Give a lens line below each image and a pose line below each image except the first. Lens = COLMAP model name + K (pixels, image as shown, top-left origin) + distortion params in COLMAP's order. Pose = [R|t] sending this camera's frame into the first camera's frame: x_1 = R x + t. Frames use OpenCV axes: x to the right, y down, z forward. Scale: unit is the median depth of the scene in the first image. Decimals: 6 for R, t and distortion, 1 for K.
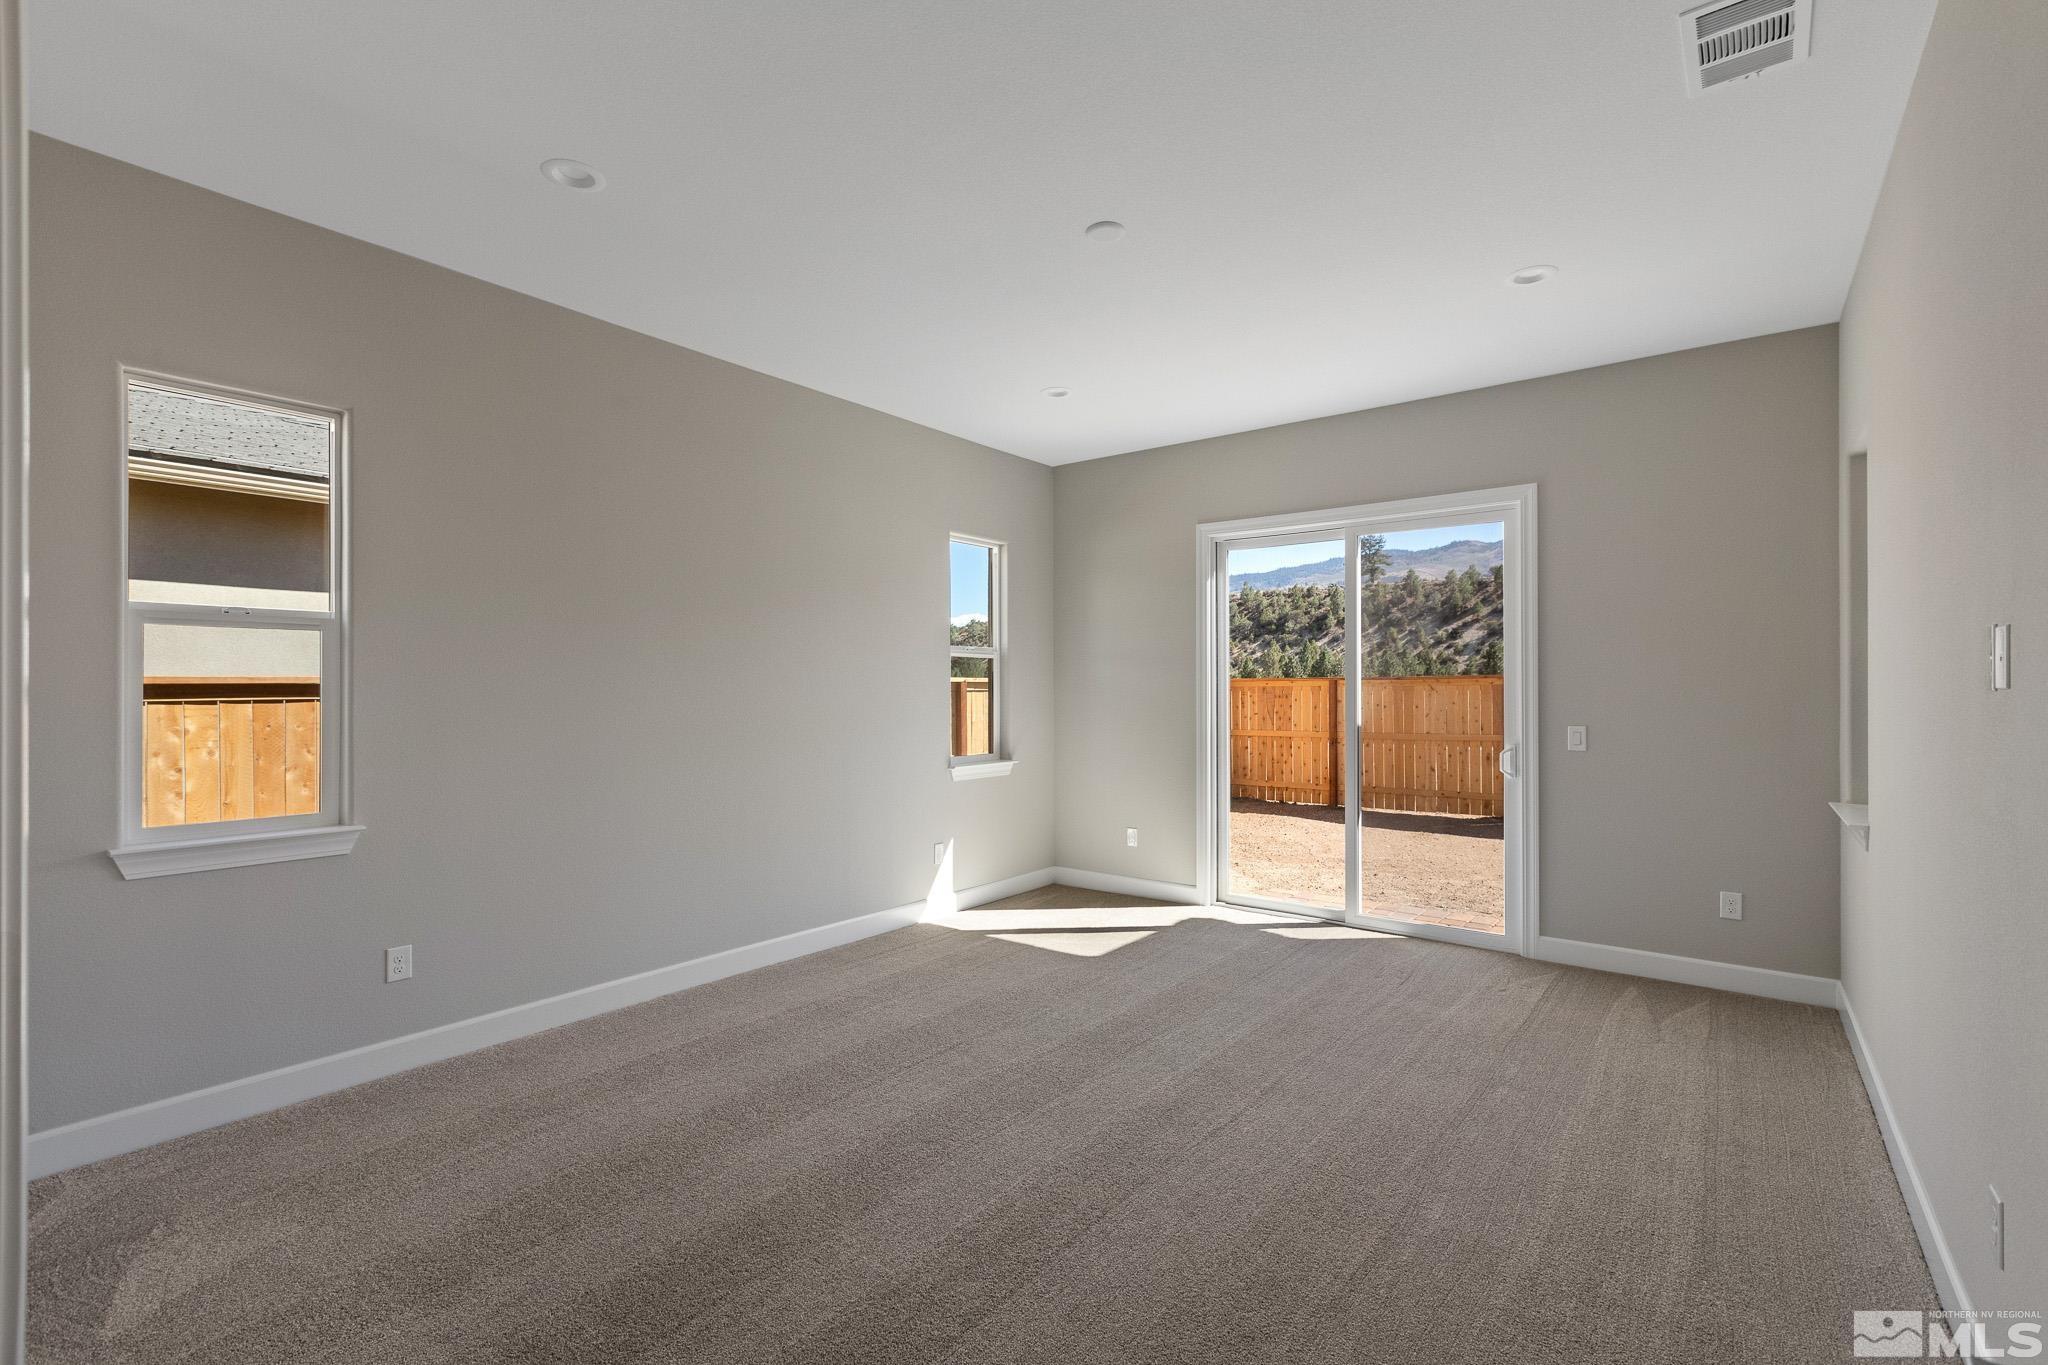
lens RADIAL K [[912.8, 0, 1018.8], [0, 912.8, 688.1], [0, 0, 1]] dist [0.000444, -0.000107]
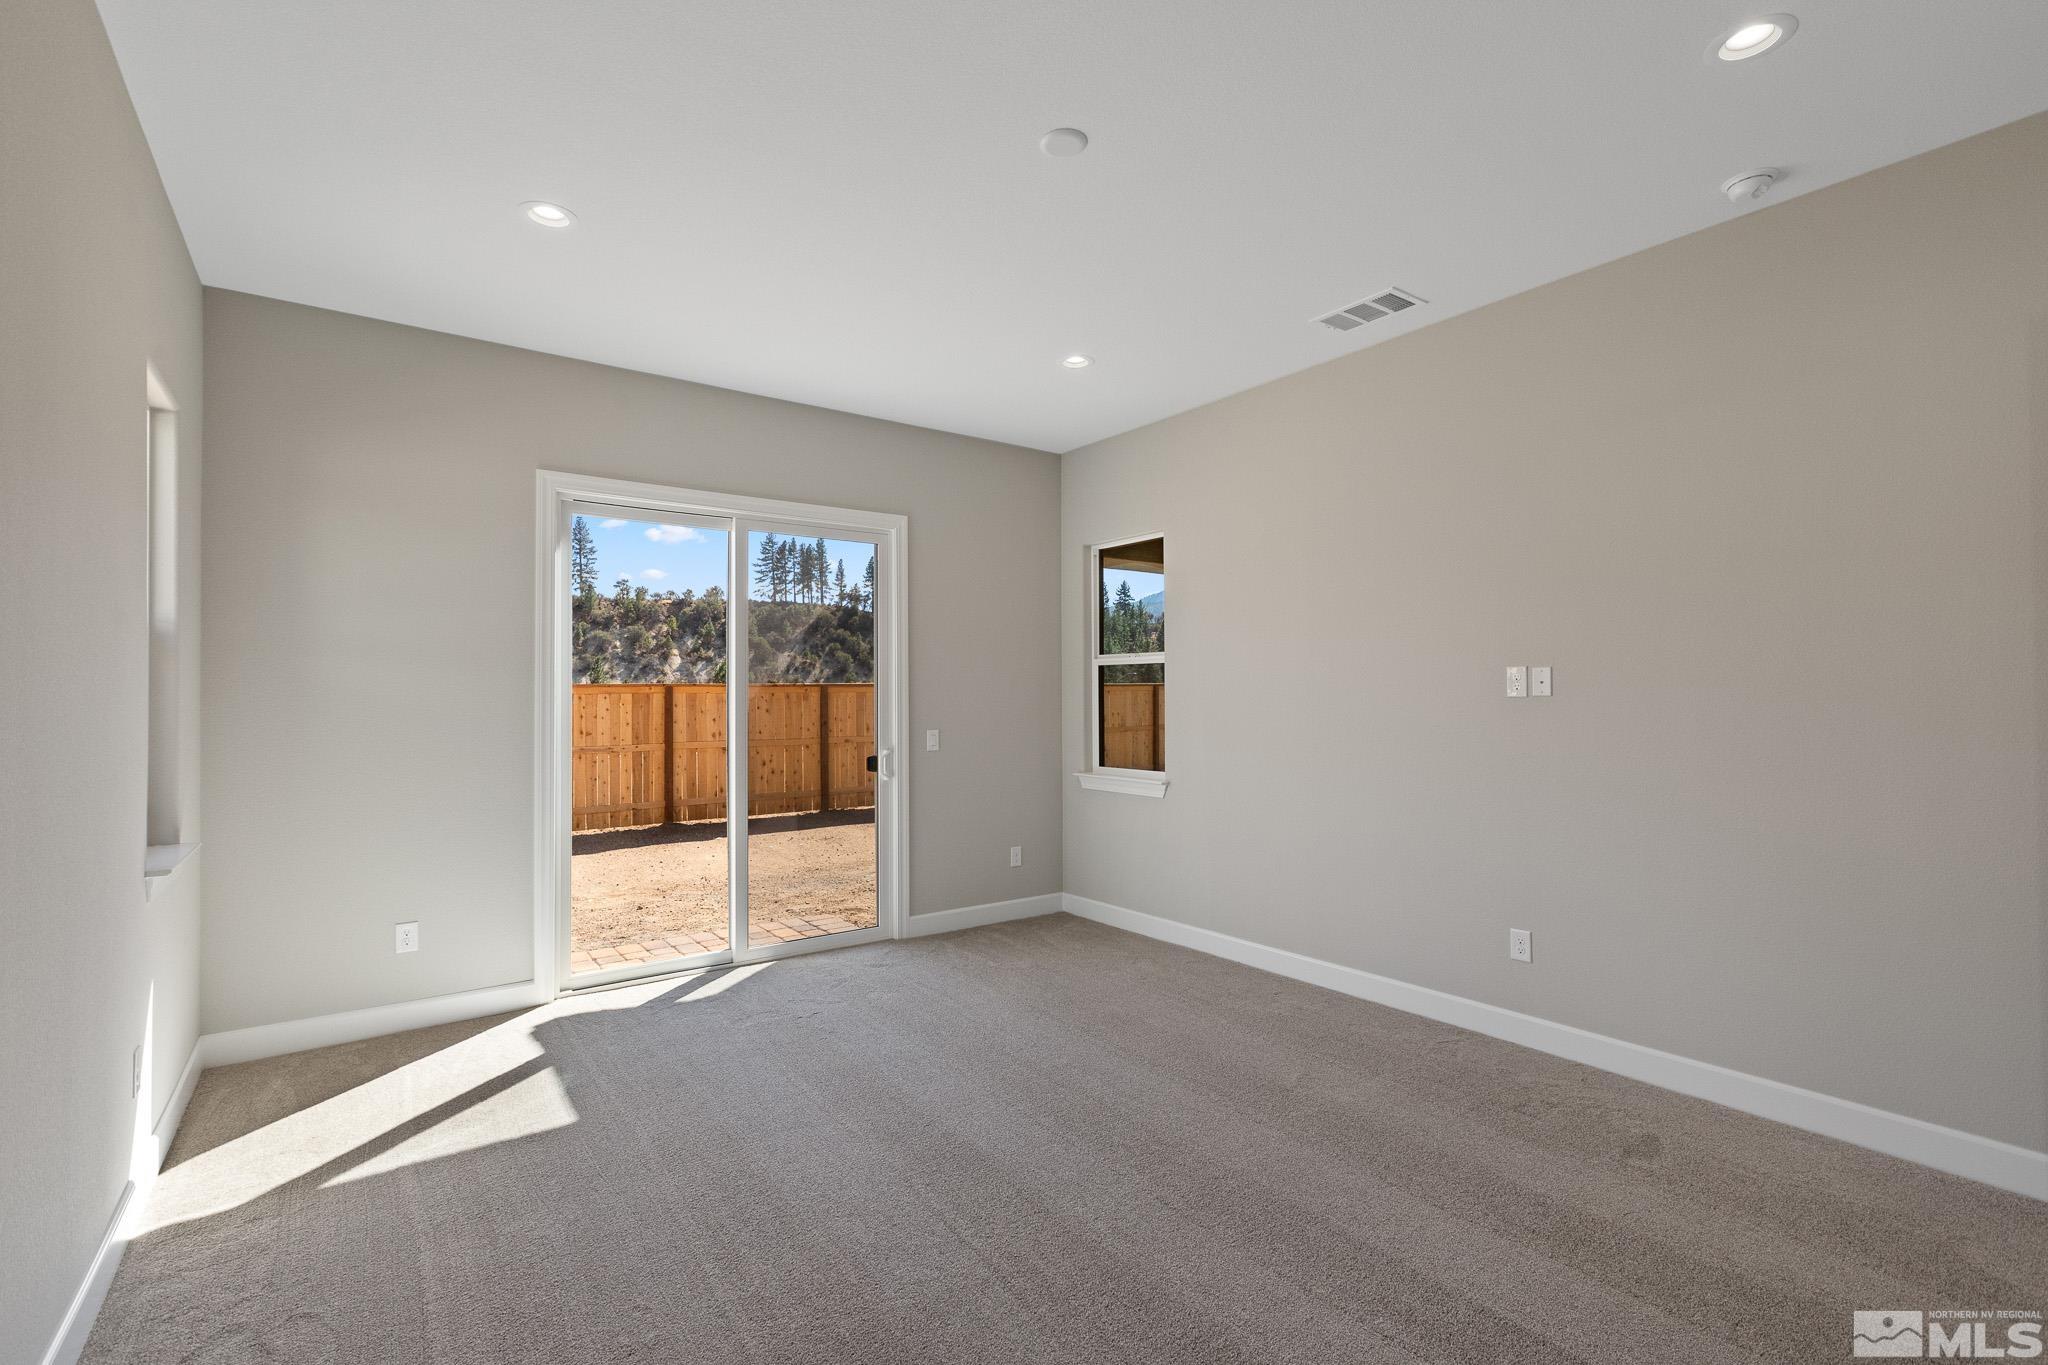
lens RADIAL K [[910.2, 0, 1019.7], [0, 910.2, 687.0], [0, 0, 1]] dist [0.000923, -0.000040]
pose [[0.279974, 0.006132, 0.959988, -0.490999], [-0.000078, 0.999980, -0.006365, -0.006722], [-0.960008, 0.001707, 0.279969, 0.570740]]
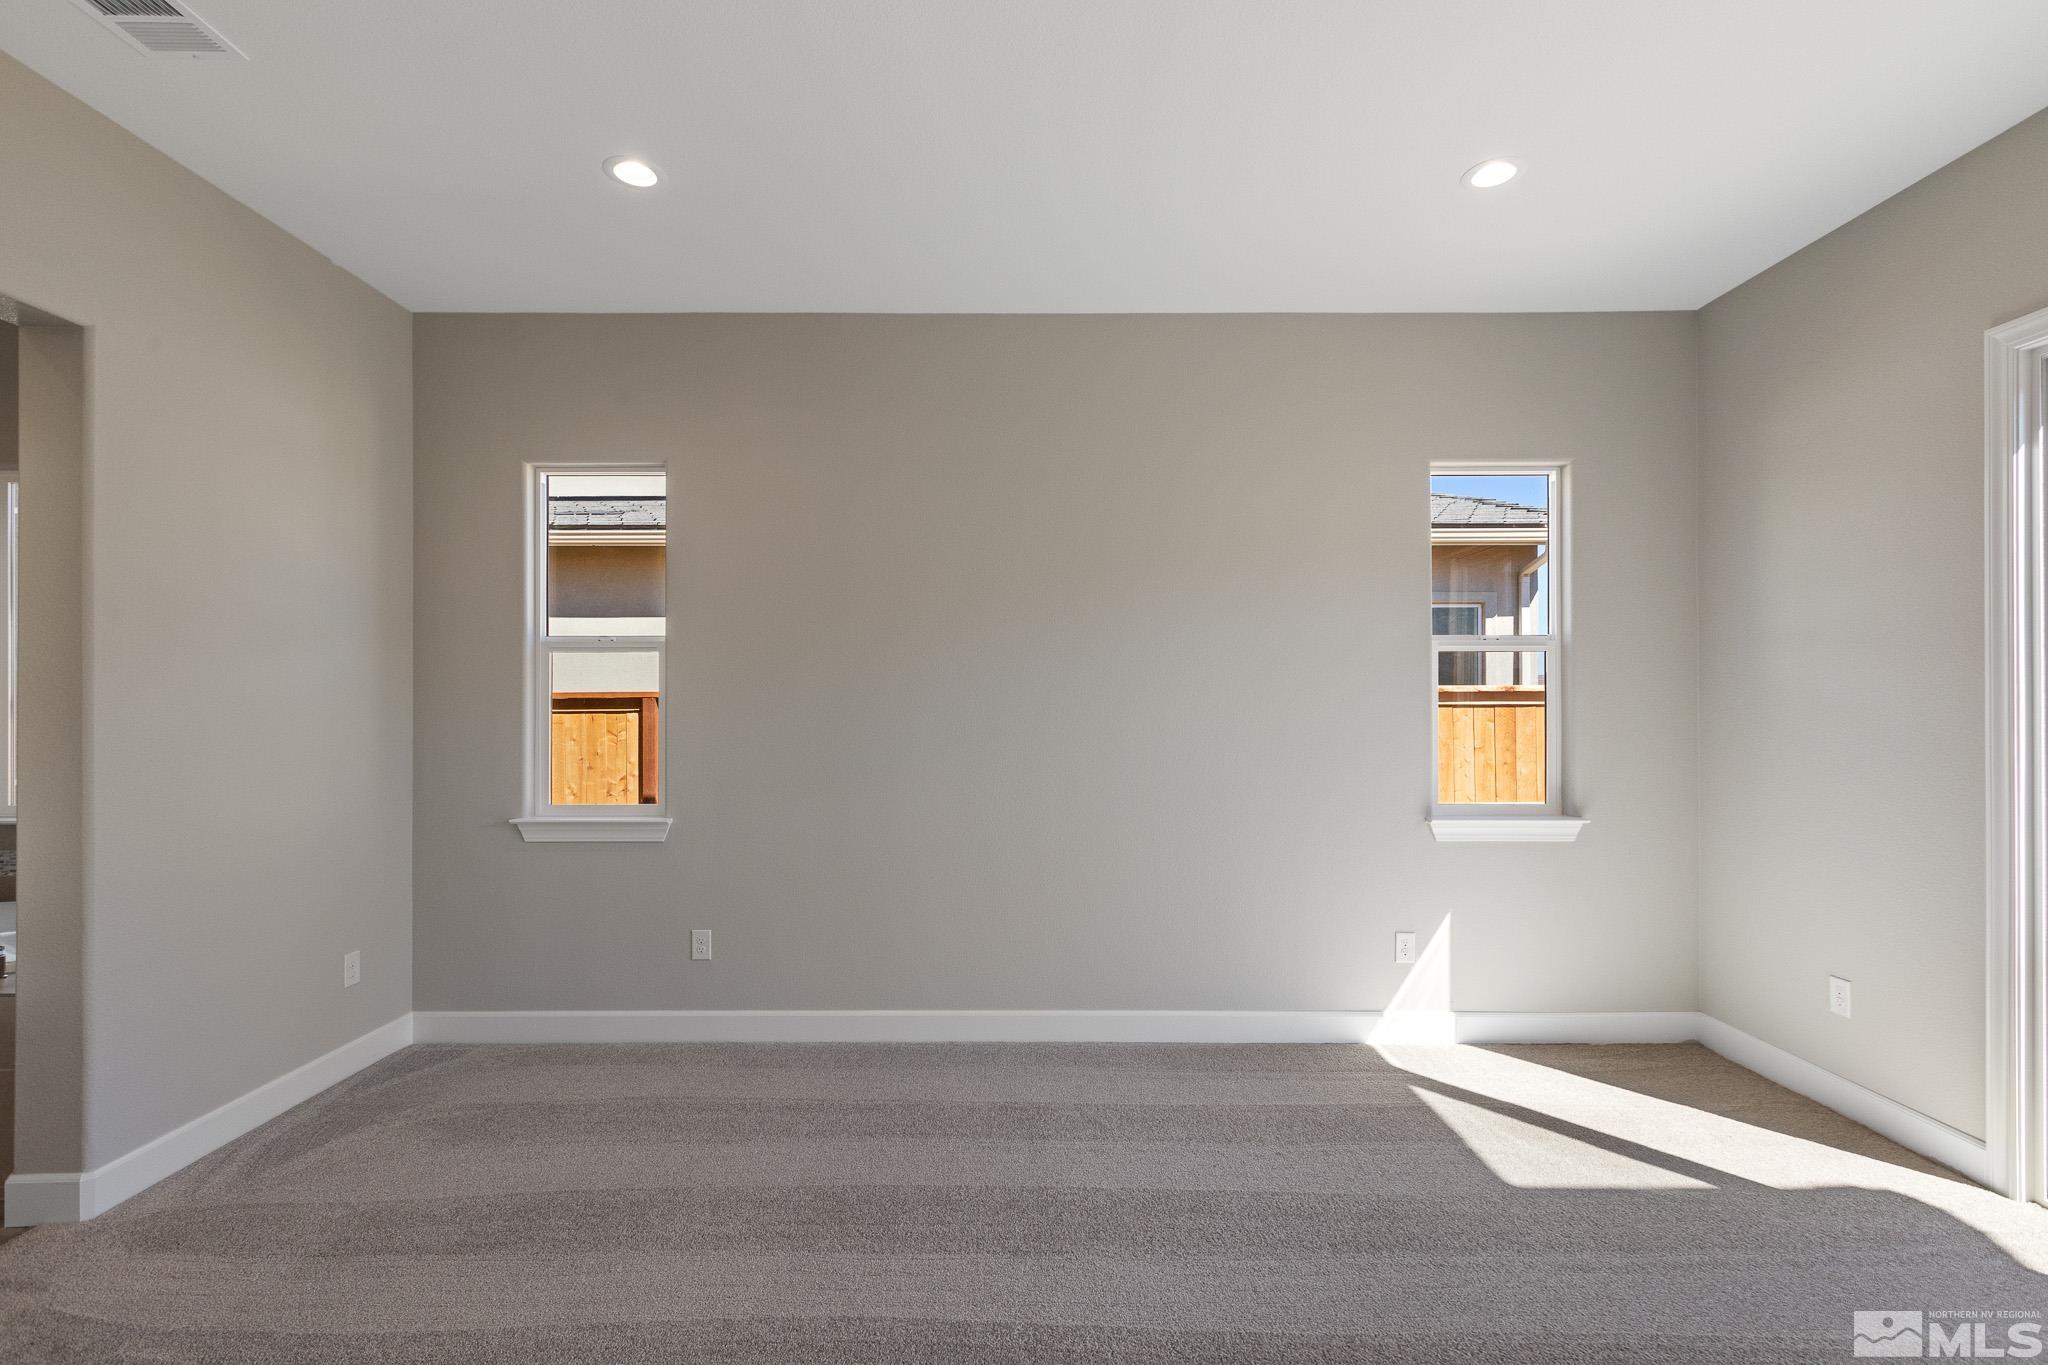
lens RADIAL K [[922.5, 0, 1024.5], [0, 922.5, 701.5], [0, 0, 1]] dist [0.001876, 0.000197]
pose [[0.612316, -0.000409, -0.790613, 0.342000], [0.001159, 0.999999, 0.000381, 0.001426], [0.790612, -0.001150, 0.612316, 0.456378]]
